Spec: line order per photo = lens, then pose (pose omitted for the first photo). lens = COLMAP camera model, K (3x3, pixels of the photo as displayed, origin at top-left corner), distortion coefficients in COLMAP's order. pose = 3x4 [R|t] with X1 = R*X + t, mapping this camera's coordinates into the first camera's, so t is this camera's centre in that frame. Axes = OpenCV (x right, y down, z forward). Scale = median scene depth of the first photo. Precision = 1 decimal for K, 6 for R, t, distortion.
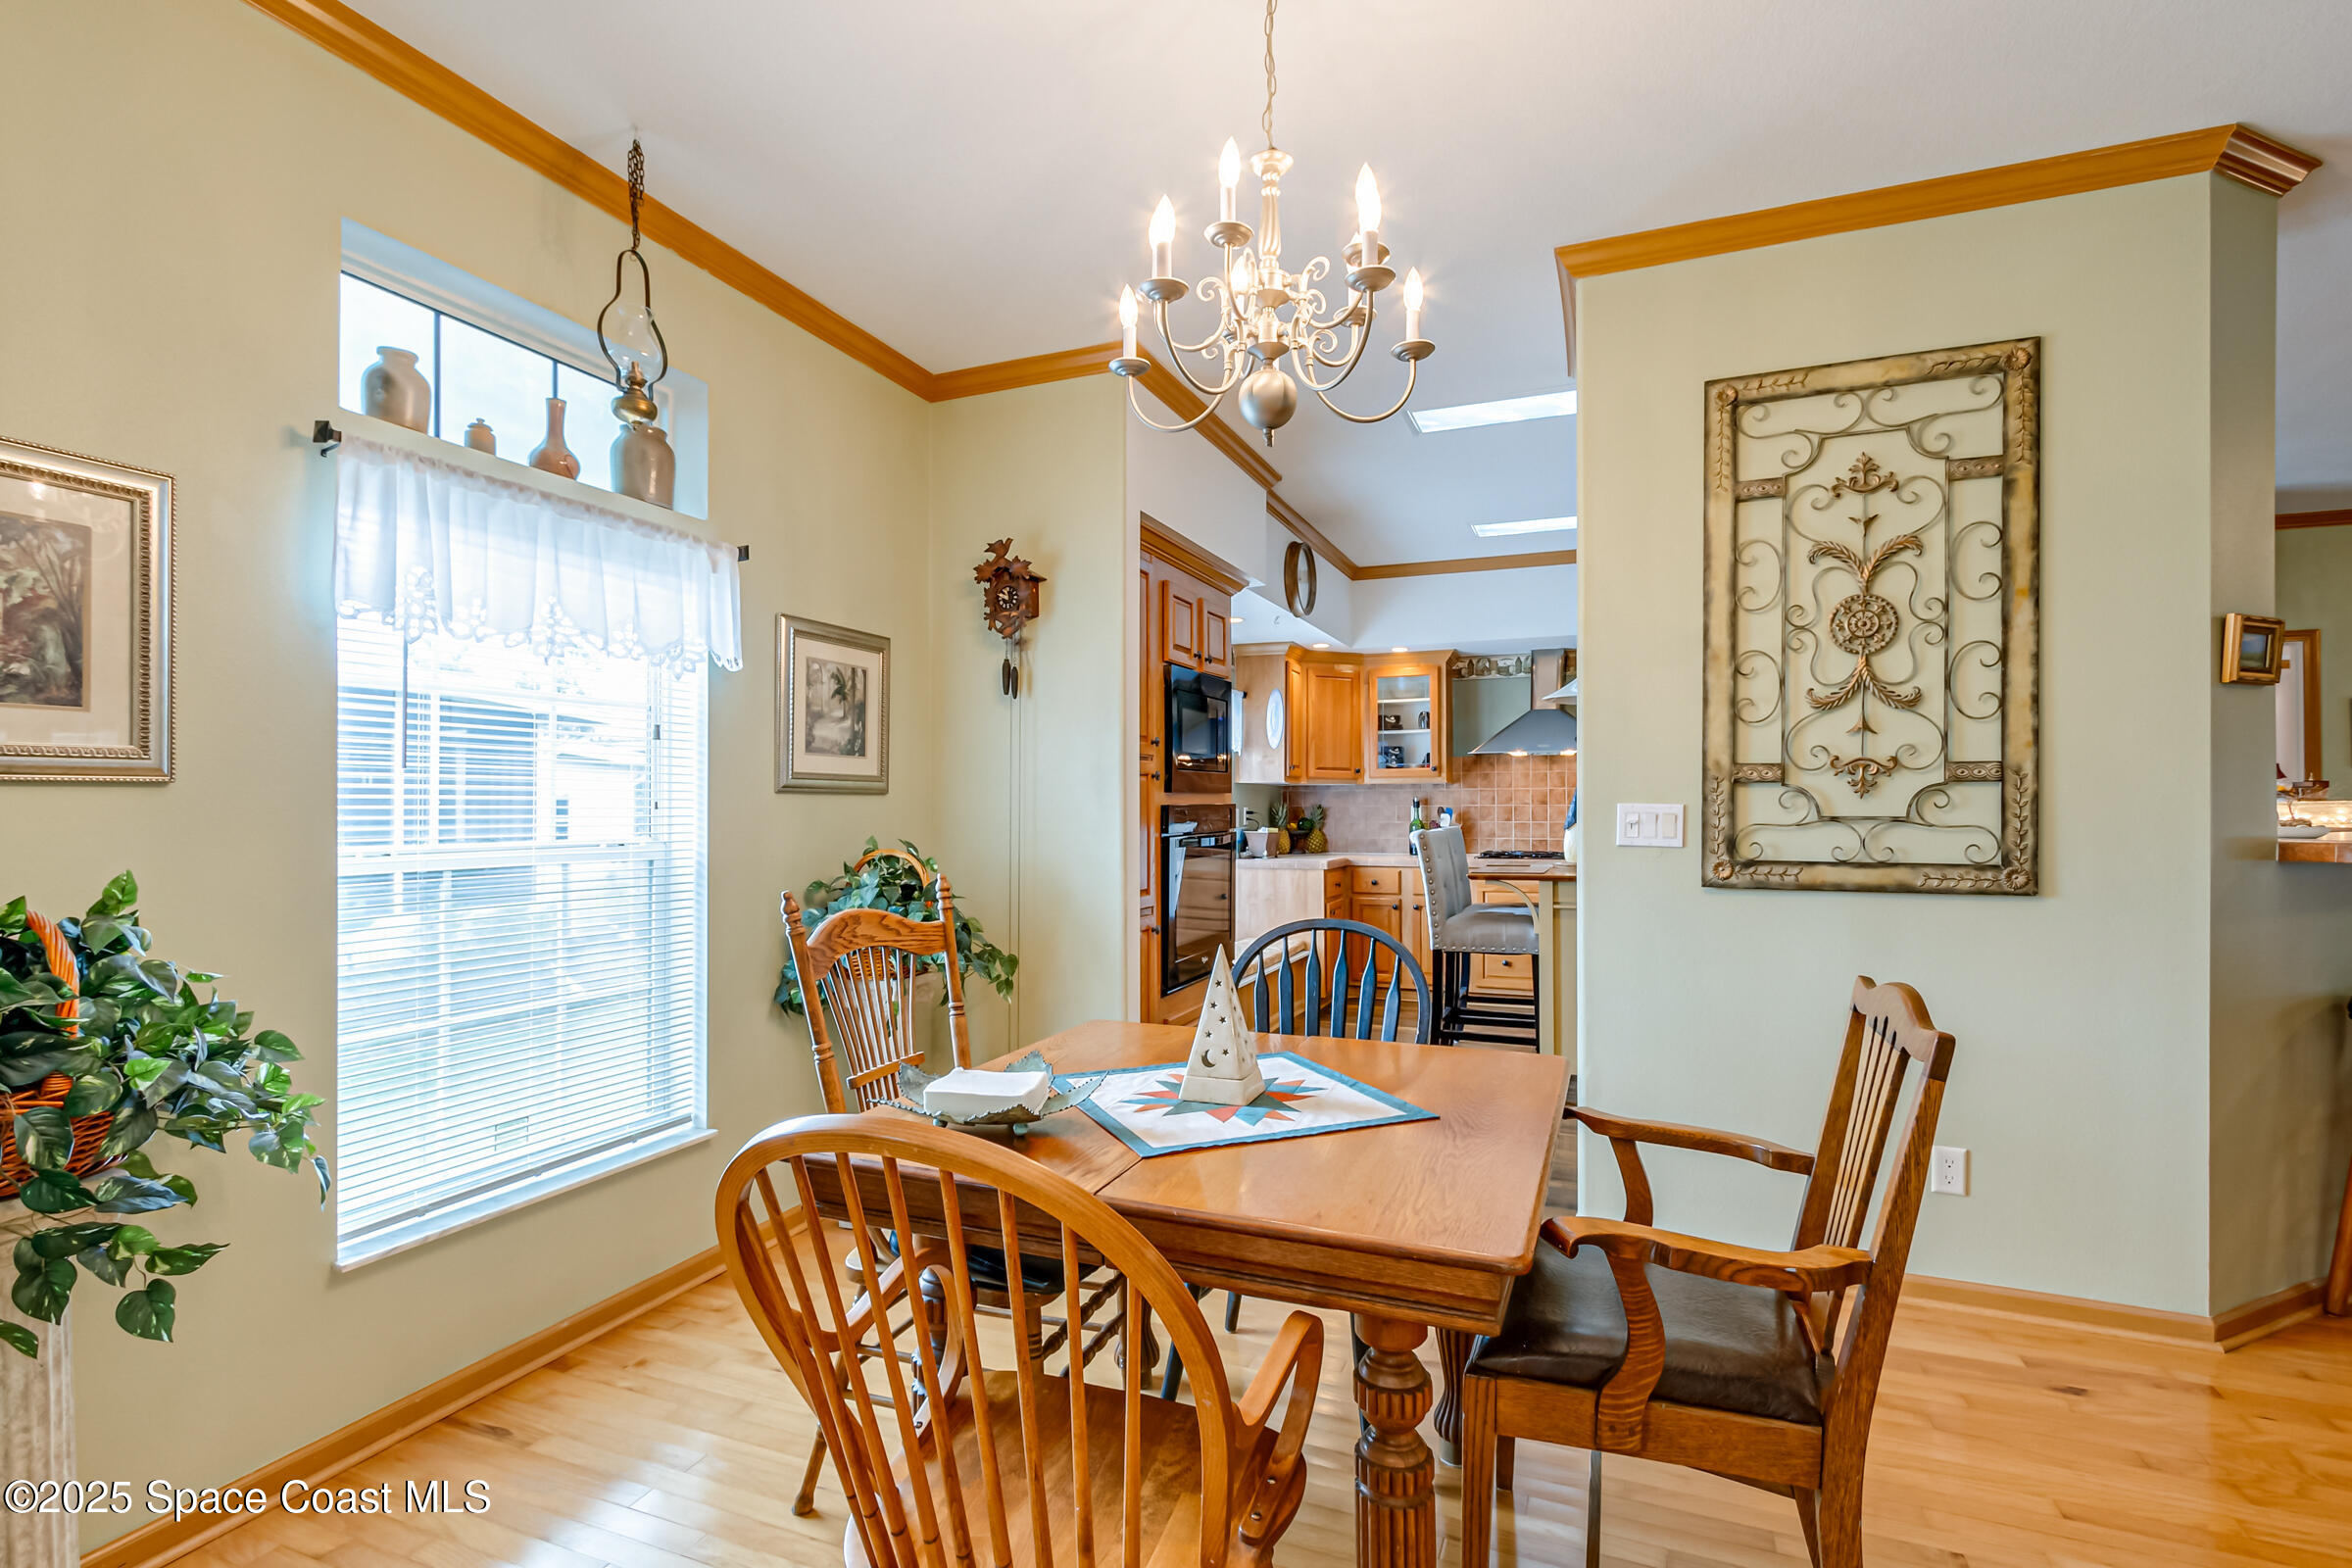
lens RADIAL K [[1082.4, 0, 1177.9], [0, 1082.4, 792.5], [0, 0, 1]] dist [0.003503, -0.000510]
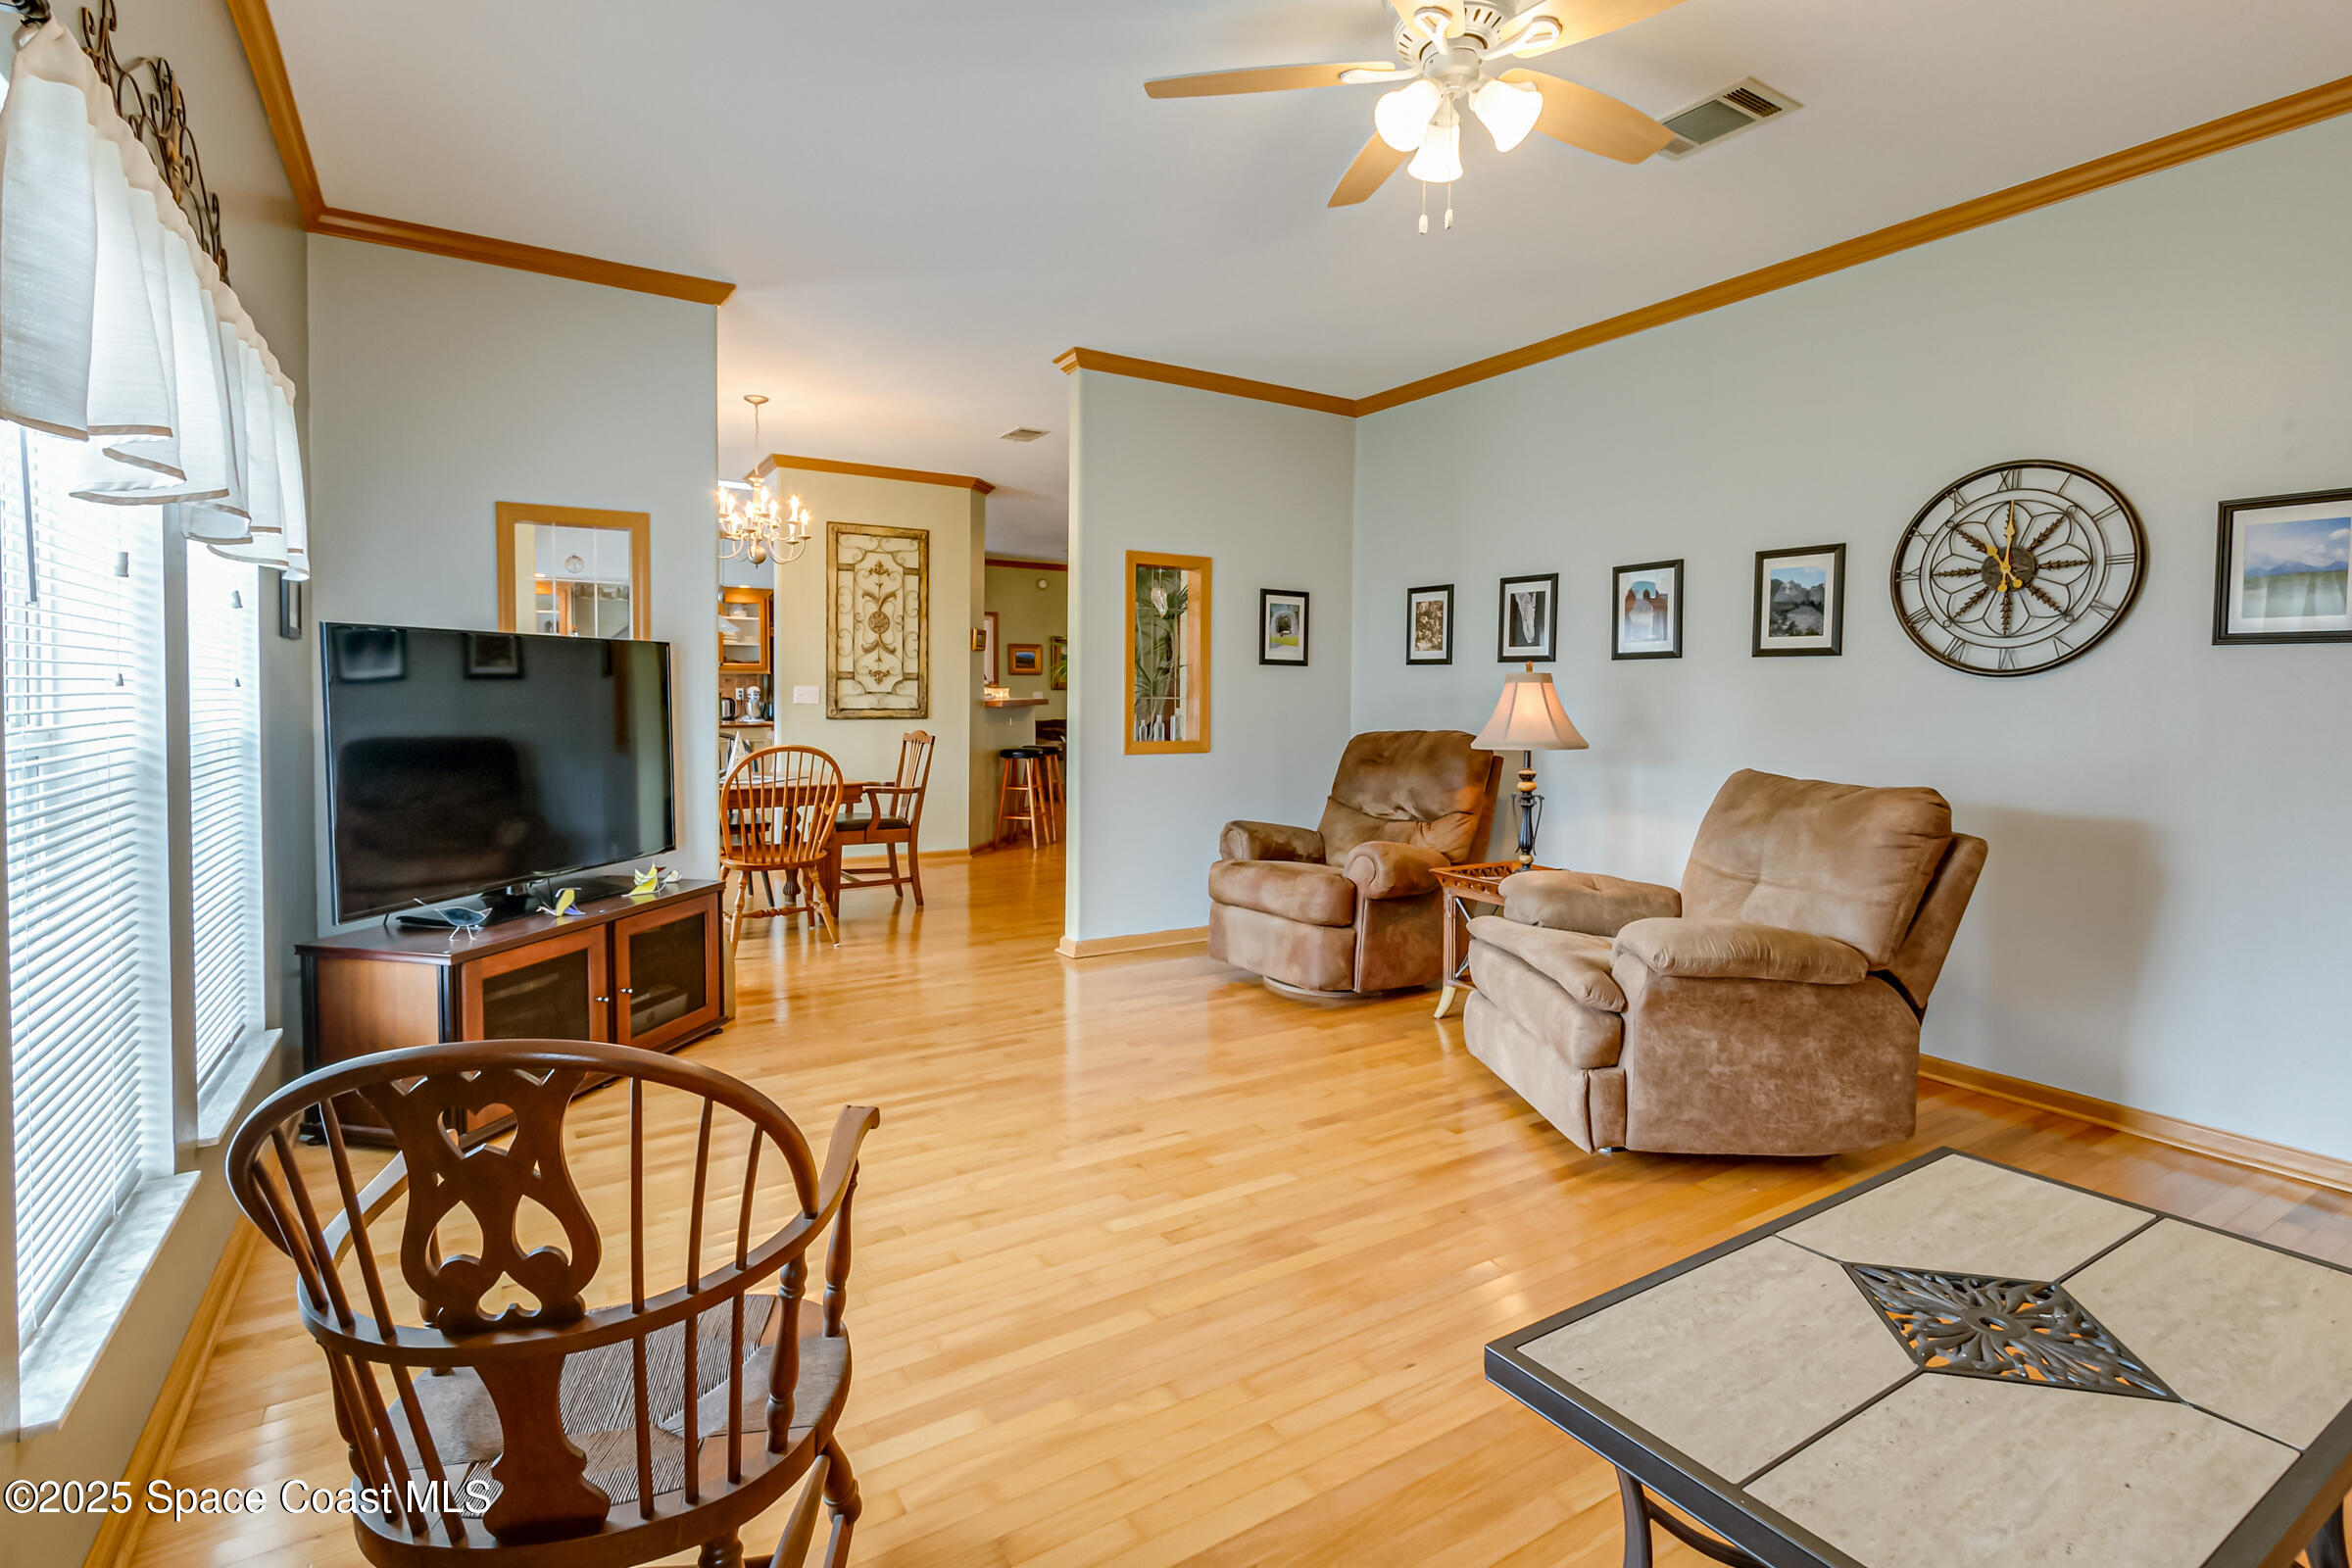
lens RADIAL K [[1082.4, 0, 1162.2], [0, 1082.4, 773.6], [0, 0, 1]] dist [0.003503, -0.000510]
pose [[0.578767, -0.052187, 0.813821, -1.215945], [-0.016604, 0.996989, 0.075741, 0.008766], [-0.815324, -0.057350, 0.576158, -1.201888]]
